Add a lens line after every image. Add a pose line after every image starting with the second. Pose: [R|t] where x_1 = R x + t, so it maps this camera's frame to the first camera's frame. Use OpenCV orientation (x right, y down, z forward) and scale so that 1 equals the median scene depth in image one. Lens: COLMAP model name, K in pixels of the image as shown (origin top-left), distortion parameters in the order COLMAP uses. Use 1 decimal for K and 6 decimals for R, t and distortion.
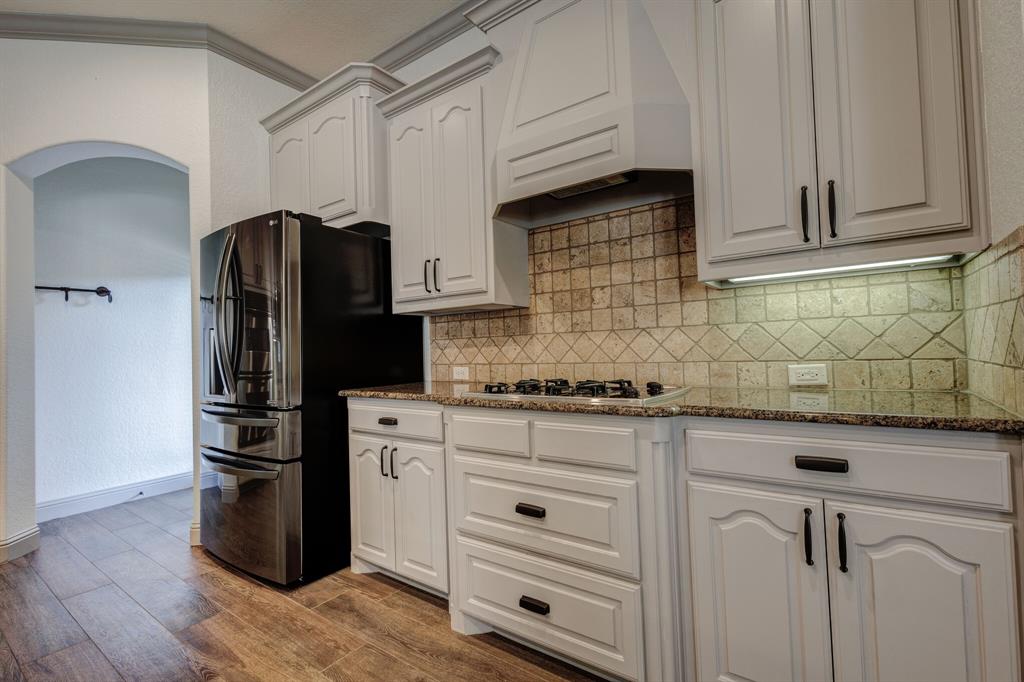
lens RADIAL K [[467.5, 0, 492.2], [0, 467.5, 339.4], [0, 0, 1]] dist [0.024358, 0.000217]
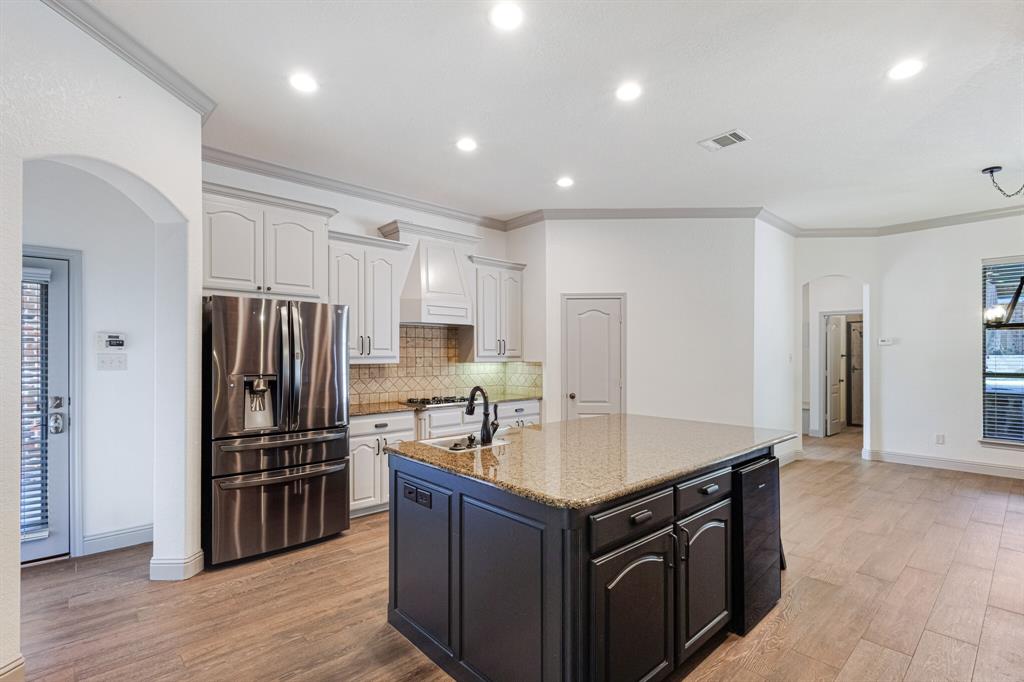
lens RADIAL K [[467.5, 0, 510.1], [0, 467.5, 352.1], [0, 0, 1]] dist [0.024358, 0.000217]
pose [[0.183975, 0.044390, 0.981928, -1.957355], [-0.020300, 0.998938, -0.041355, -0.051436], [-0.982721, -0.012325, 0.184681, 0.147107]]
